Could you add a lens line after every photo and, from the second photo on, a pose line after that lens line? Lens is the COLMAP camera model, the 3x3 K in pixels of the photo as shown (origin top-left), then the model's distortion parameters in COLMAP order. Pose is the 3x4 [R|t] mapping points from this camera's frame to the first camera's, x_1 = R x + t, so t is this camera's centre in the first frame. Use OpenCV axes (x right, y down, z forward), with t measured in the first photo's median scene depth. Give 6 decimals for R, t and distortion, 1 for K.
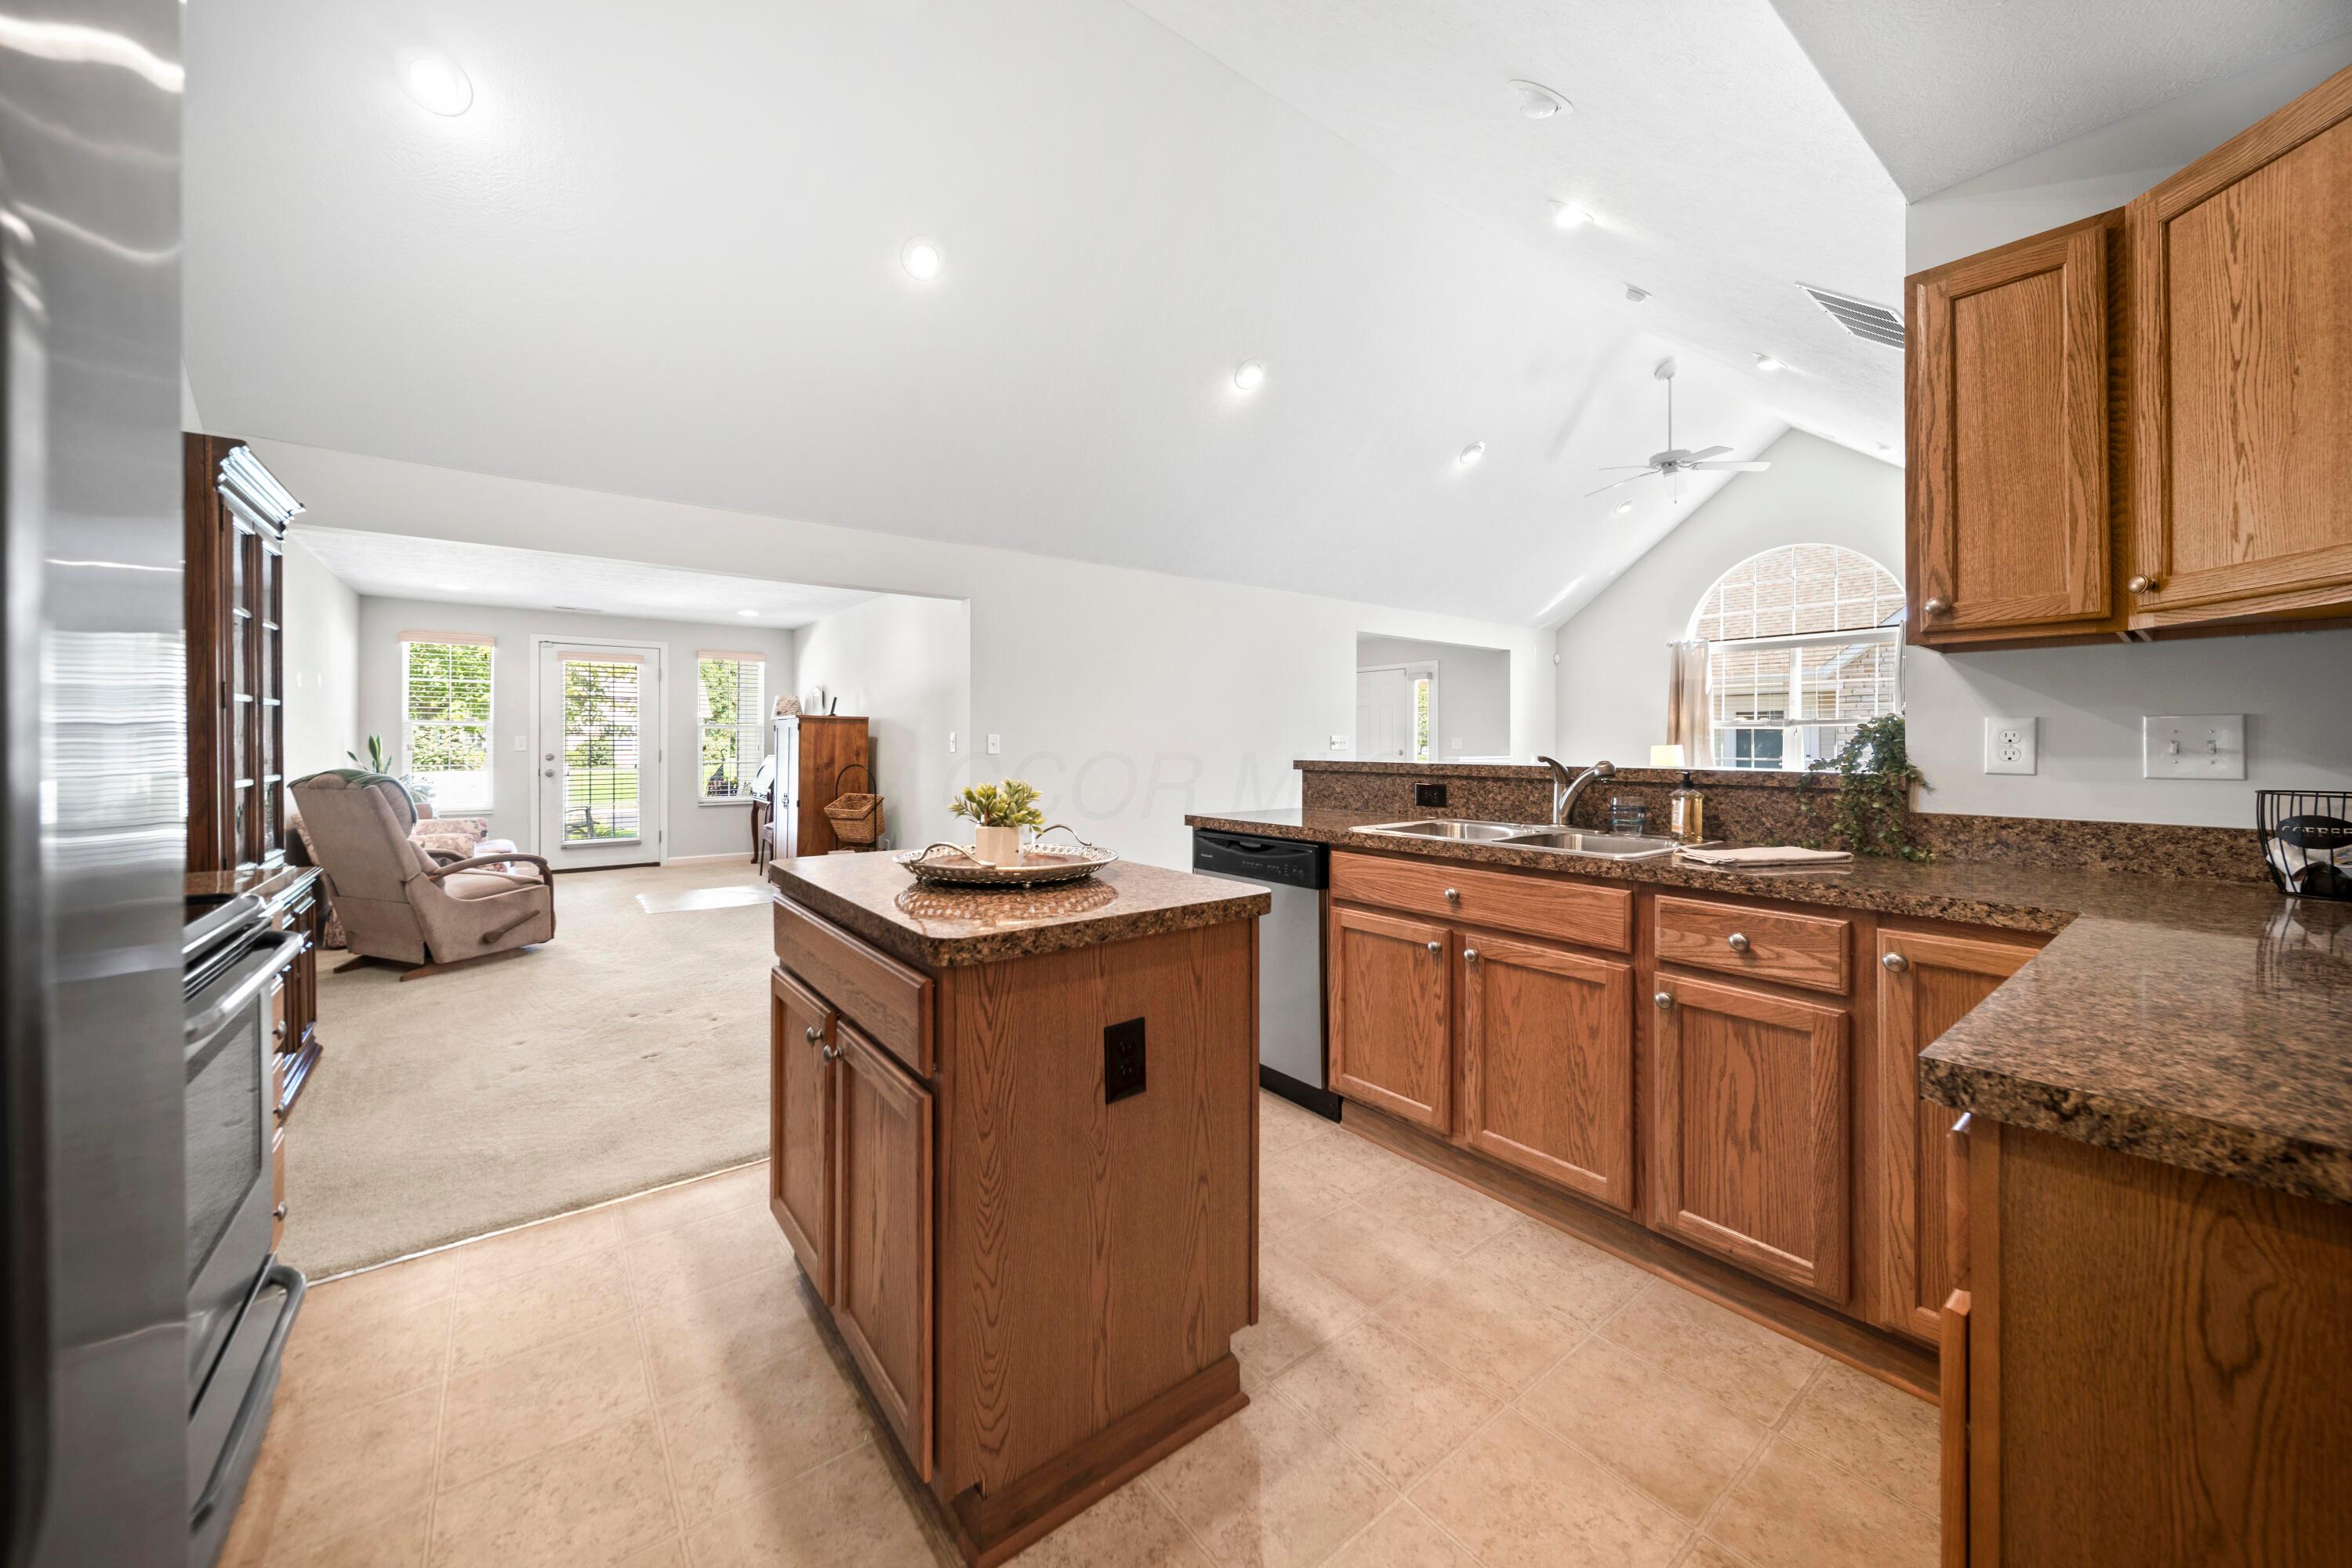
lens RADIAL K [[829.9, 0, 1152.2], [0, 829.9, 741.2], [0, 0, 1]] dist [0.004868, -0.002200]
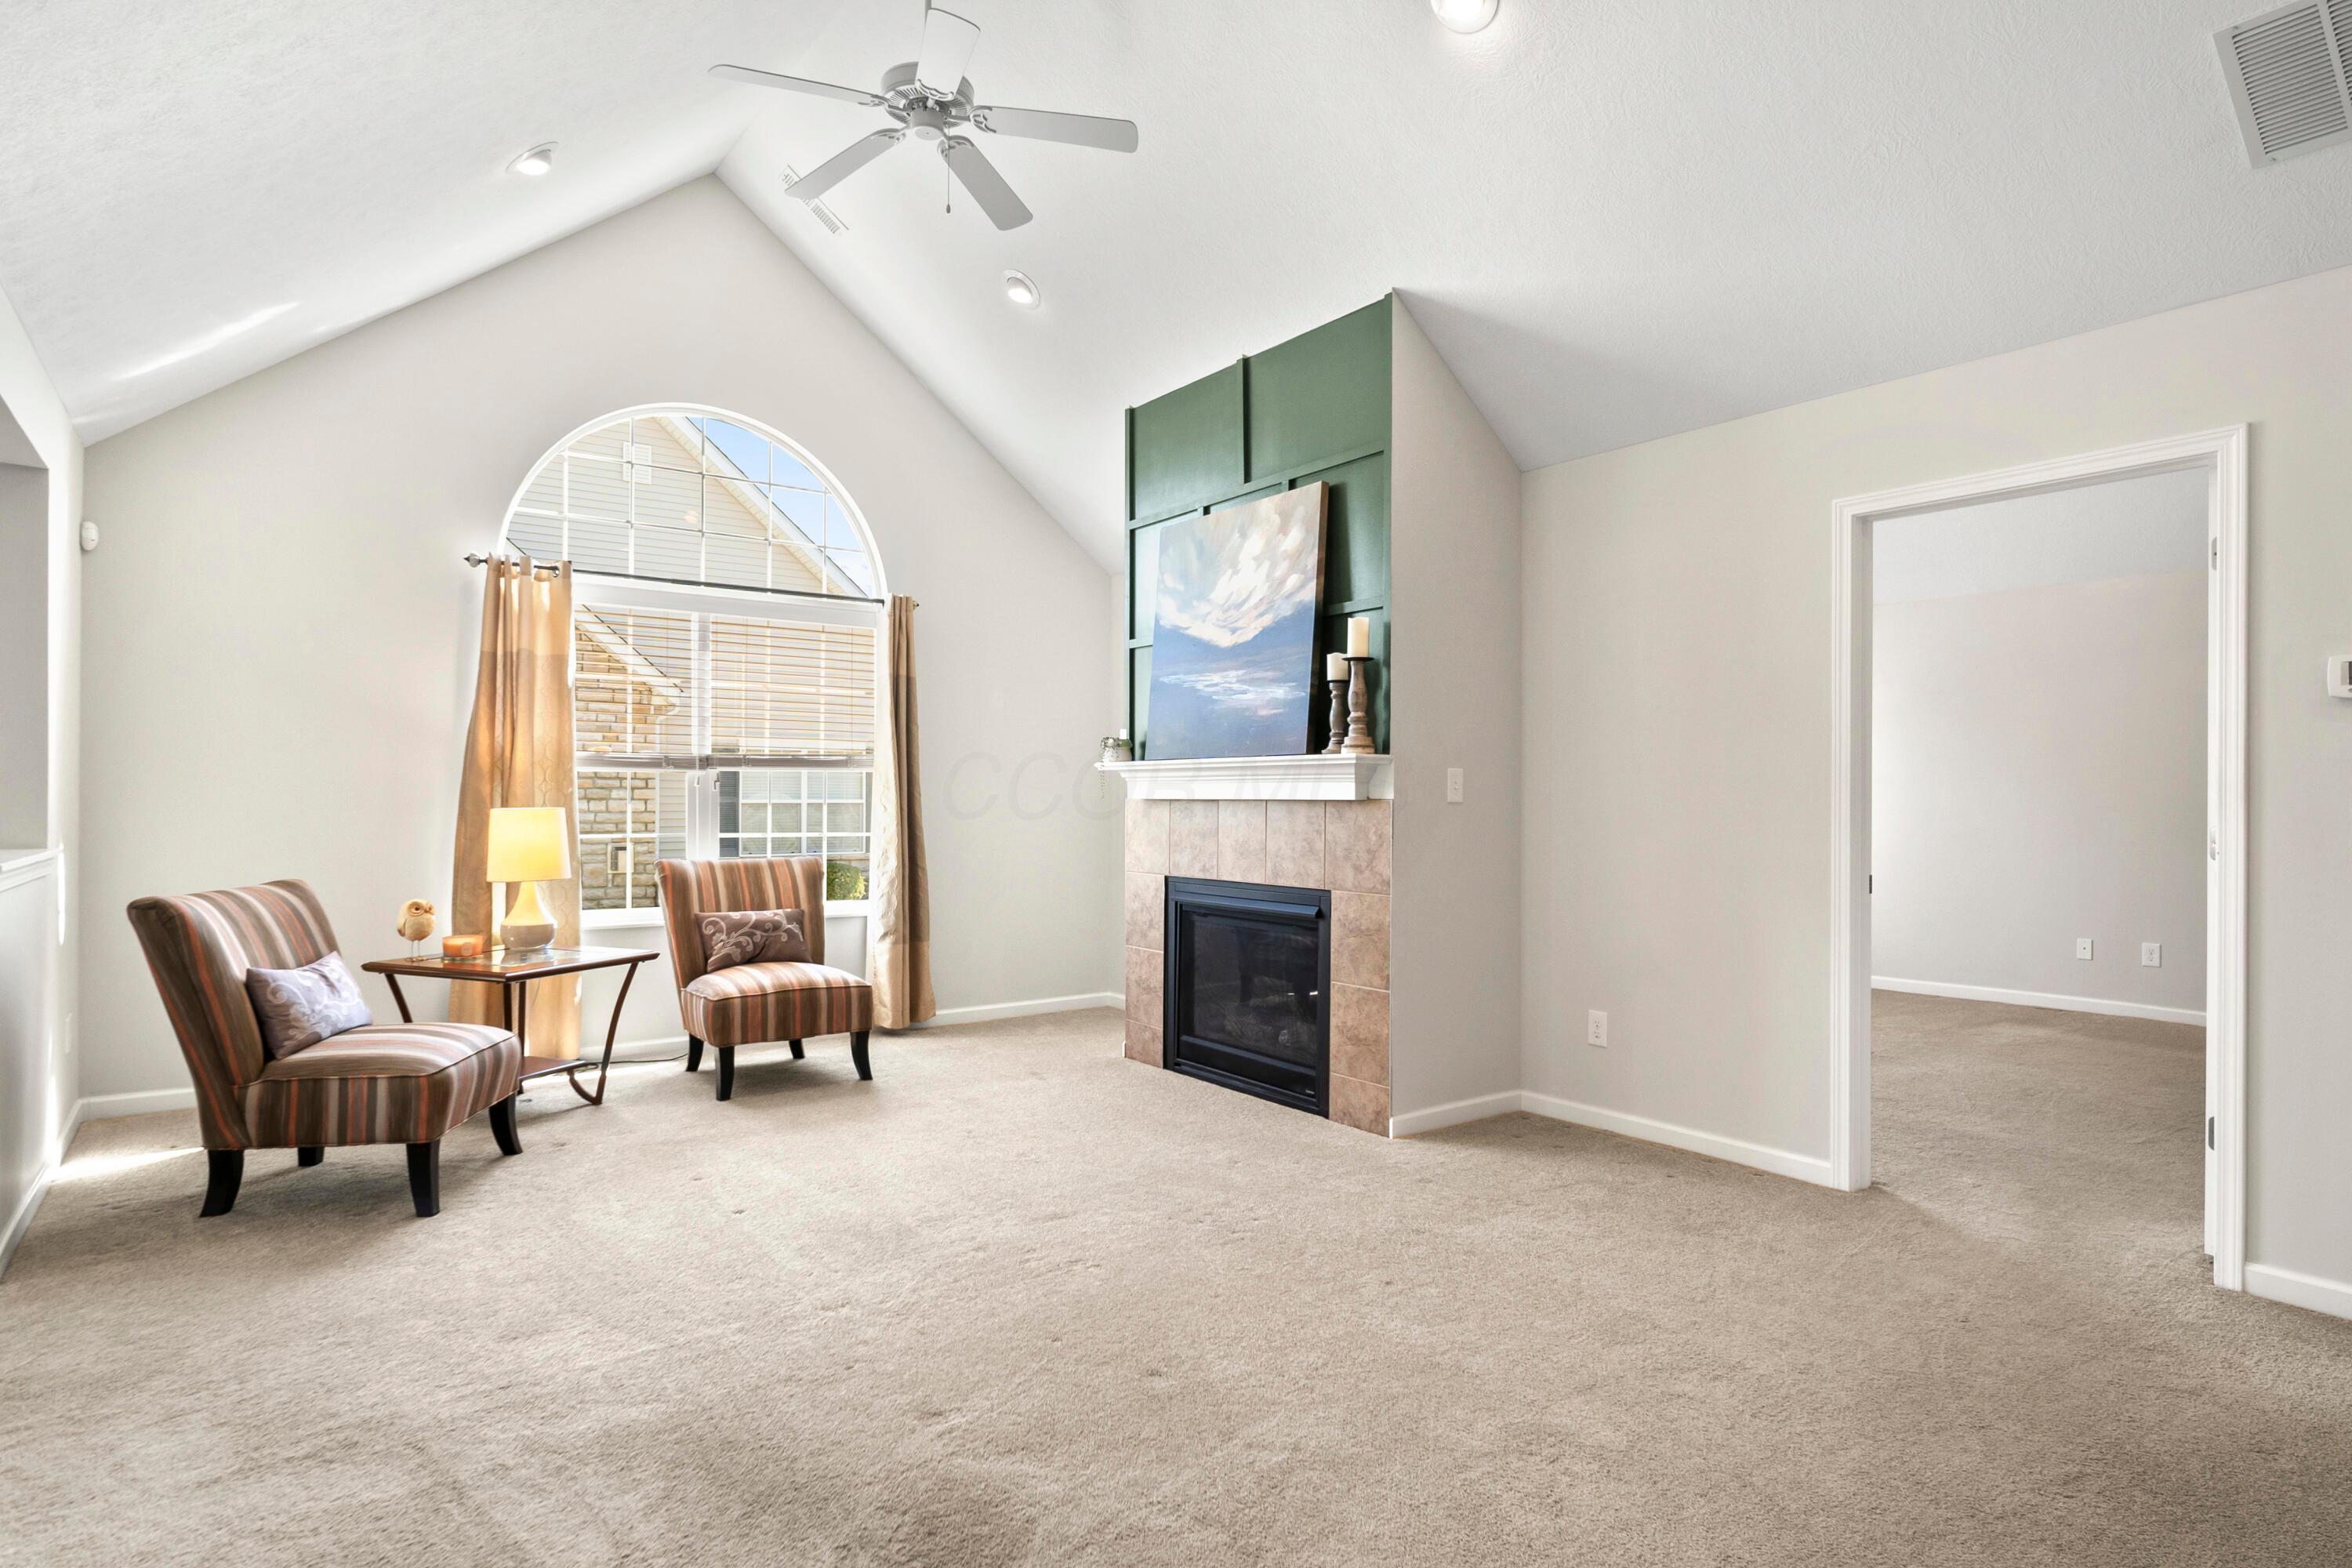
lens RADIAL K [[1263.5, 0, 1157.3], [0, 1263.5, 800.8], [0, 0, 1]] dist [0.003499, -0.000722]
pose [[0.013706, -0.001372, 0.999905, 0.049266], [-0.004941, 0.999987, 0.001440, -0.005943], [-0.999894, -0.004961, 0.013699, 2.132615]]
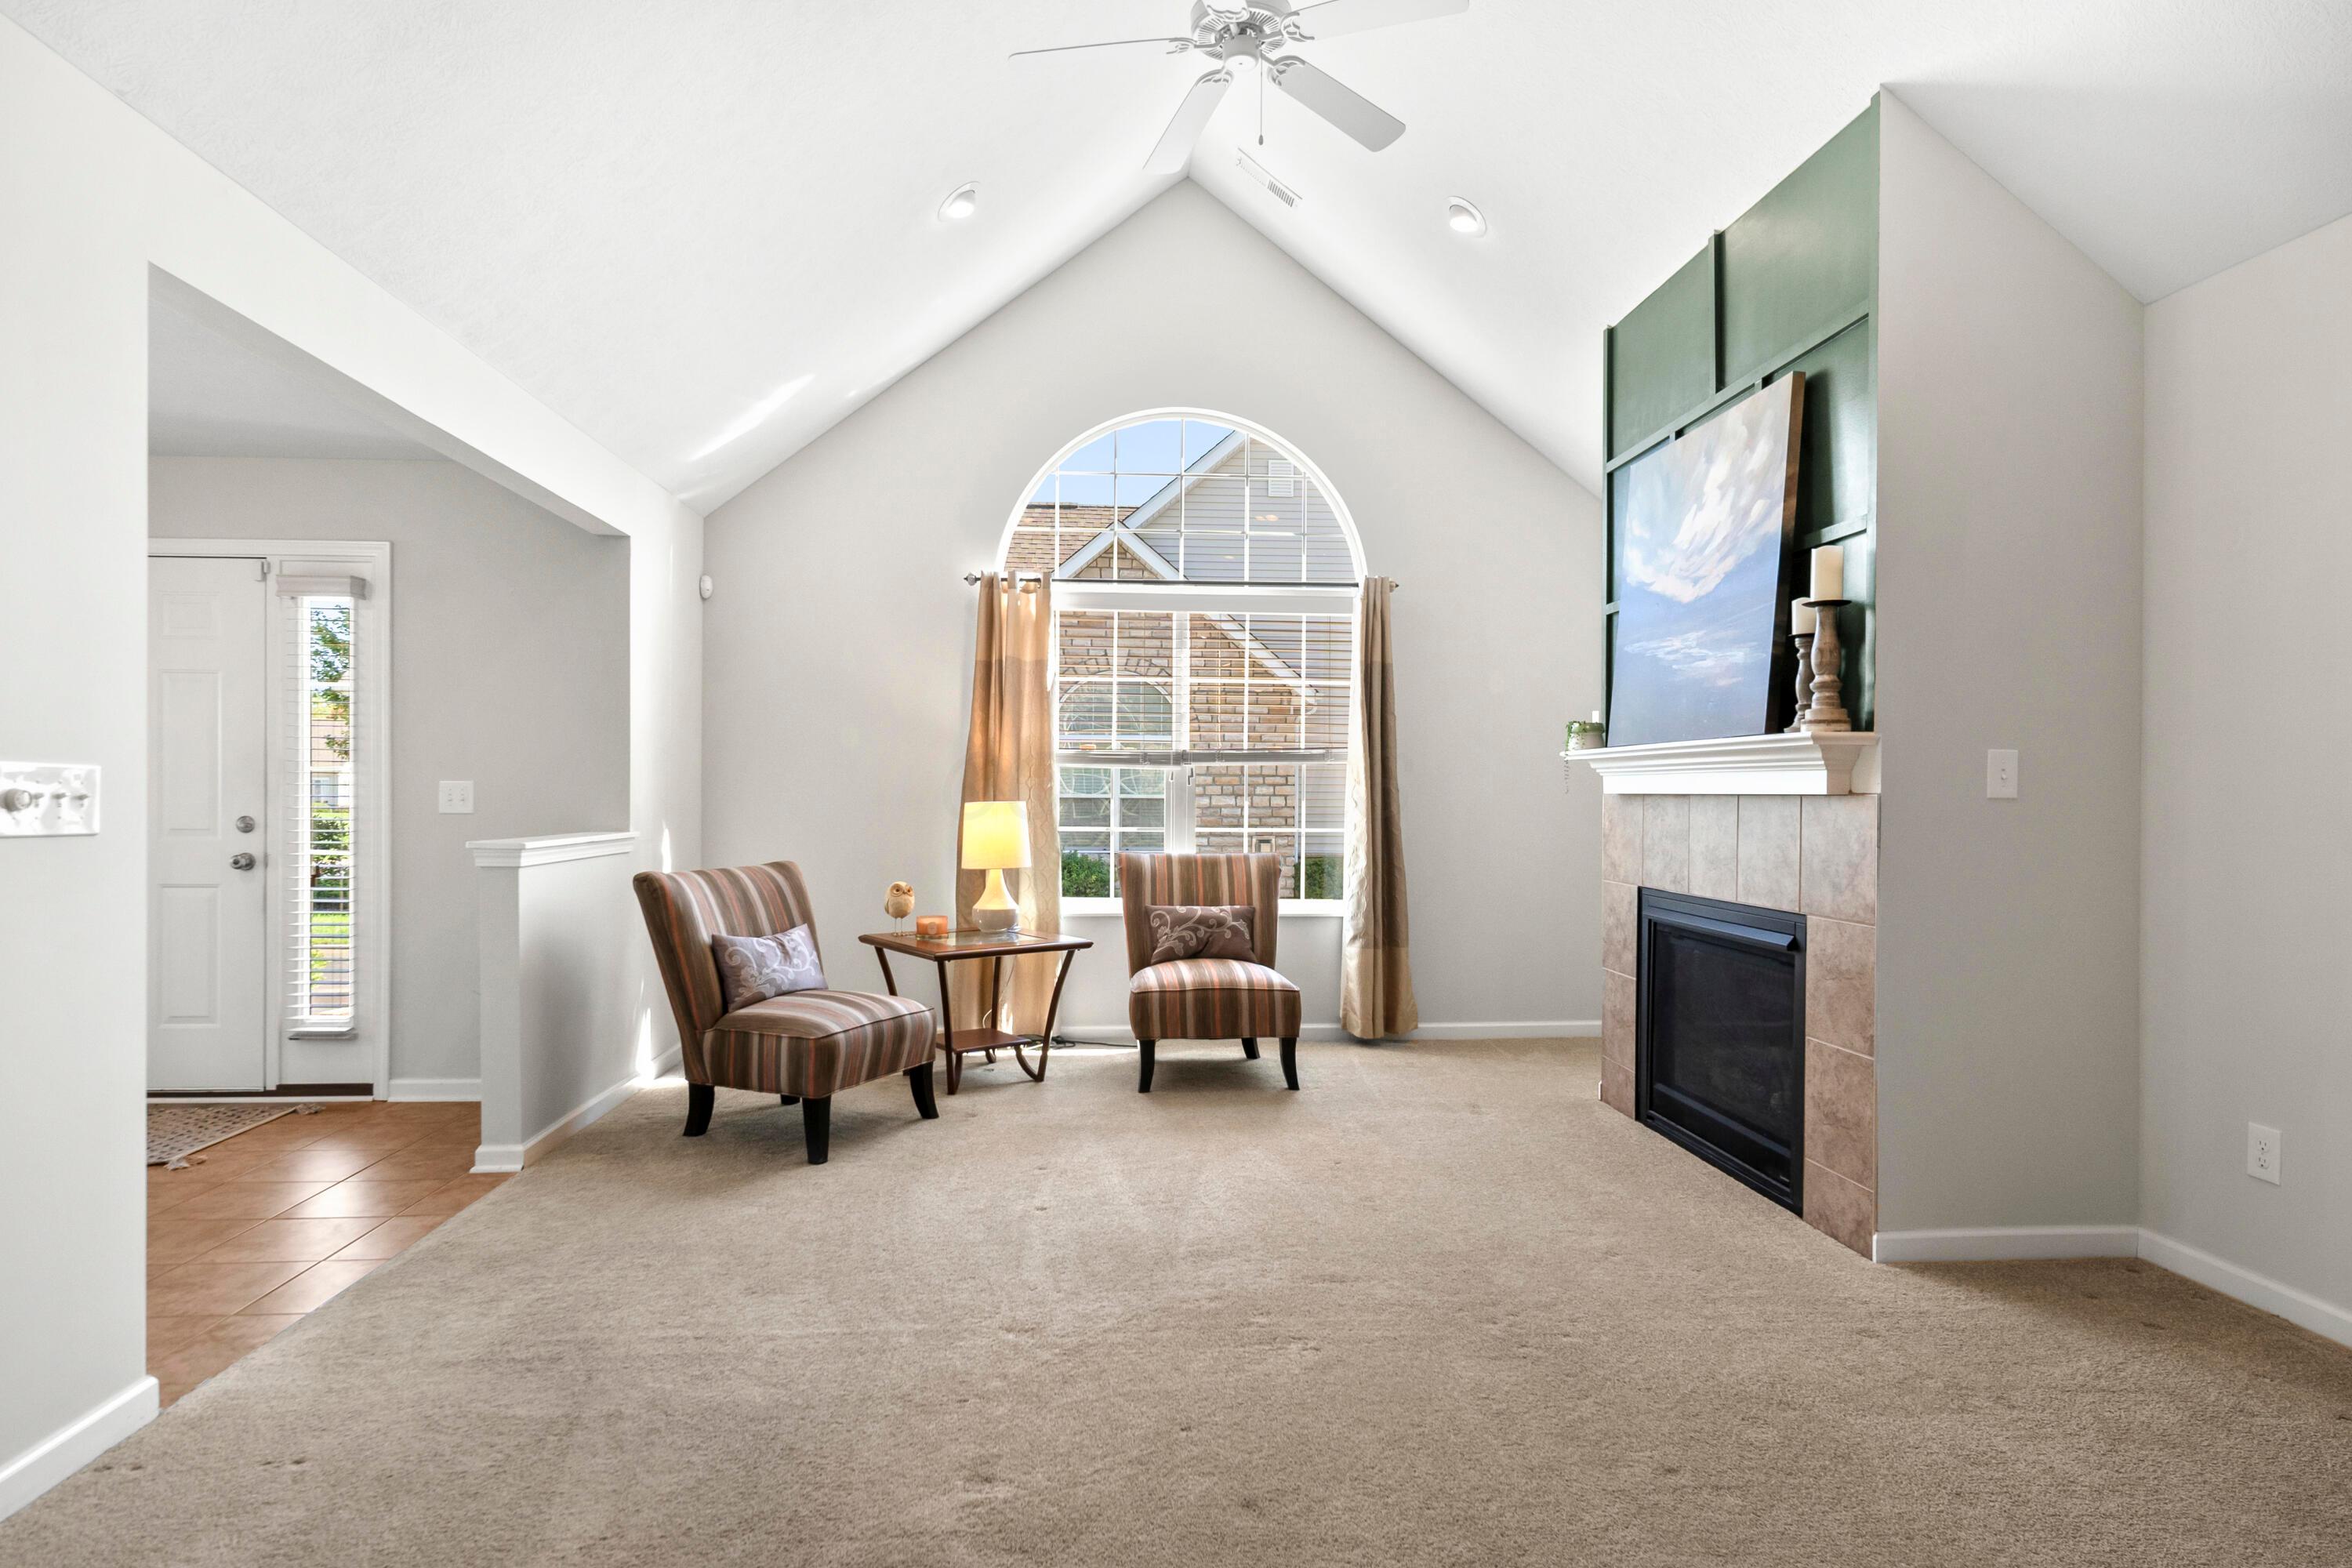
lens RADIAL K [[1263.5, 0, 1154.6], [0, 1263.5, 798.3], [0, 0, 1]] dist [0.003499, -0.000722]
pose [[0.541555, -0.001901, 0.840663, 0.334682], [-0.004964, 0.999973, 0.005459, -0.005809], [-0.840650, -0.007129, 0.541531, 1.768697]]
